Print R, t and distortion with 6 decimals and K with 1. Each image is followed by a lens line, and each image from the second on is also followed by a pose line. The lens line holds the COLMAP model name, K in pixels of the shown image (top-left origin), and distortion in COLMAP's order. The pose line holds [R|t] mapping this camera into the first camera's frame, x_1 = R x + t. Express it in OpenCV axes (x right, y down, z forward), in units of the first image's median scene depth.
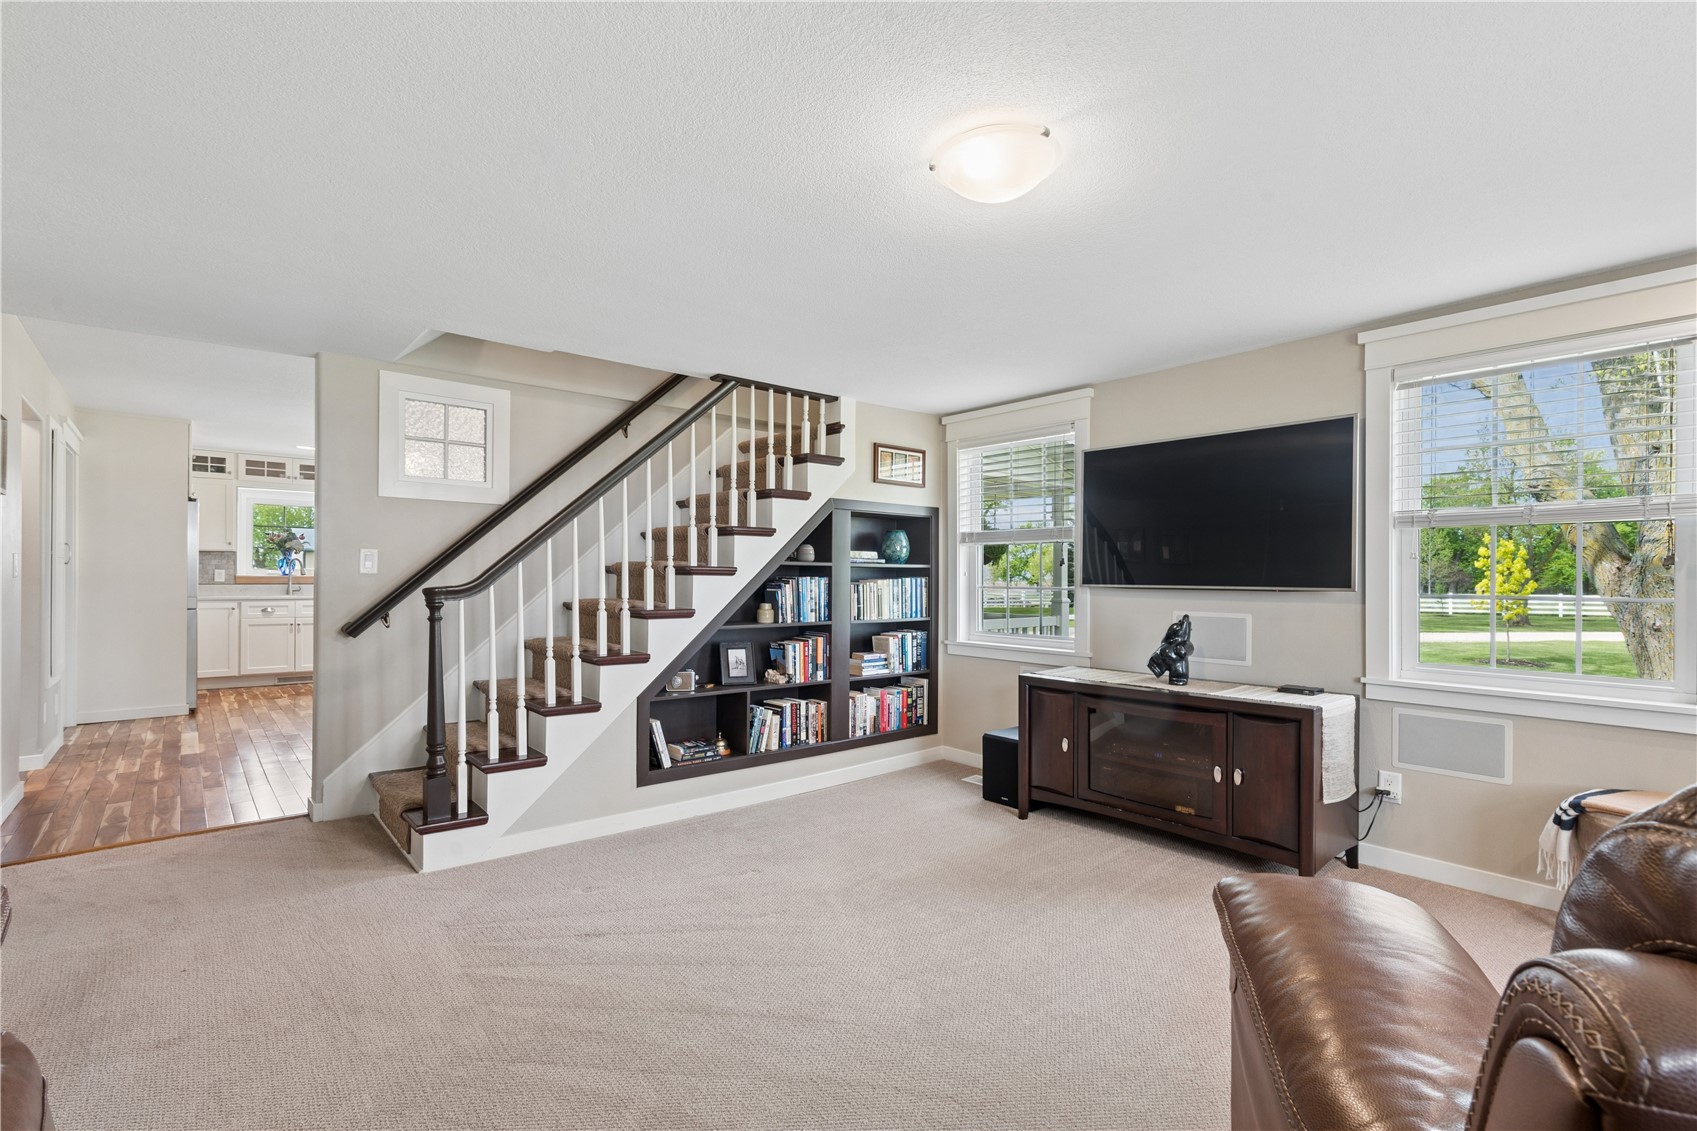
lens RADIAL K [[767.2, 0, 844.1], [0, 767.2, 577.0], [0, 0, 1]] dist [-0.001783, -0.000211]
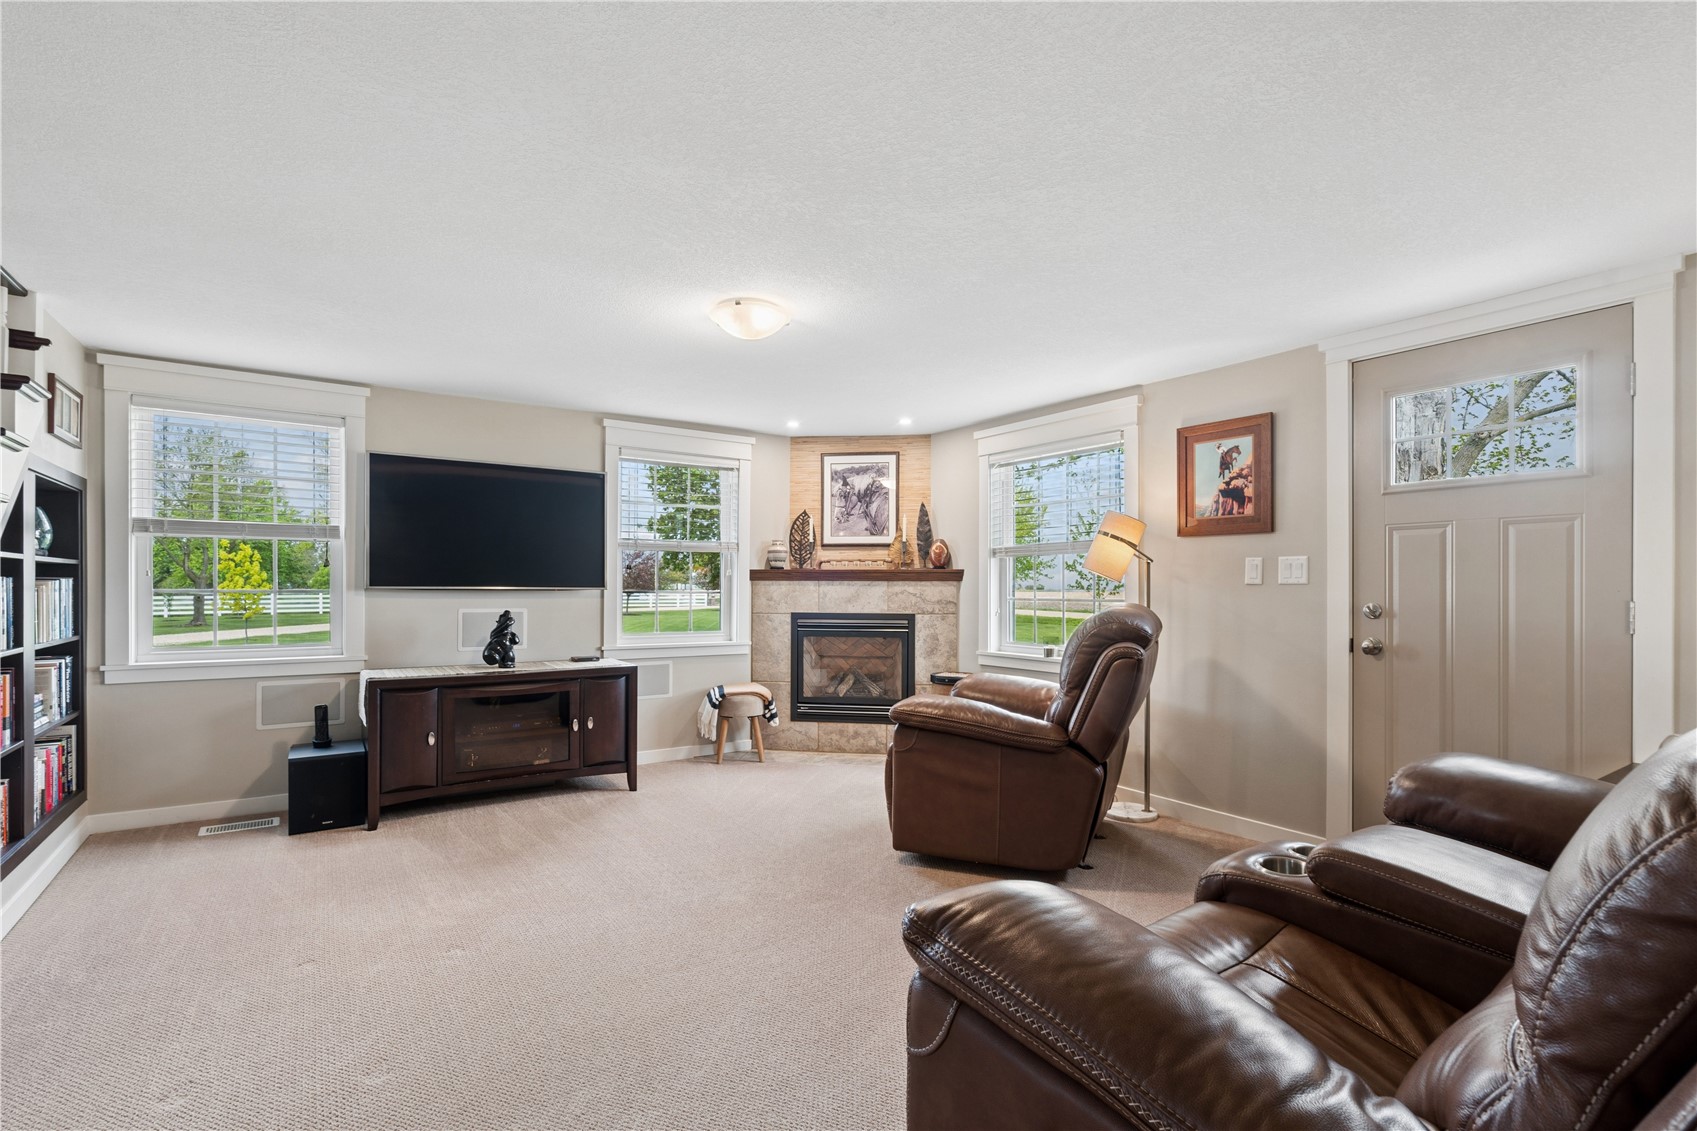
lens RADIAL K [[767.2, 0, 844.1], [0, 767.2, 577.0], [0, 0, 1]] dist [-0.001783, -0.000211]
pose [[0.108274, 0.006471, 0.994100, -0.625690], [-0.004357, 0.999972, -0.006035, 0.000984], [-0.994112, -0.003678, 0.108299, 0.294250]]
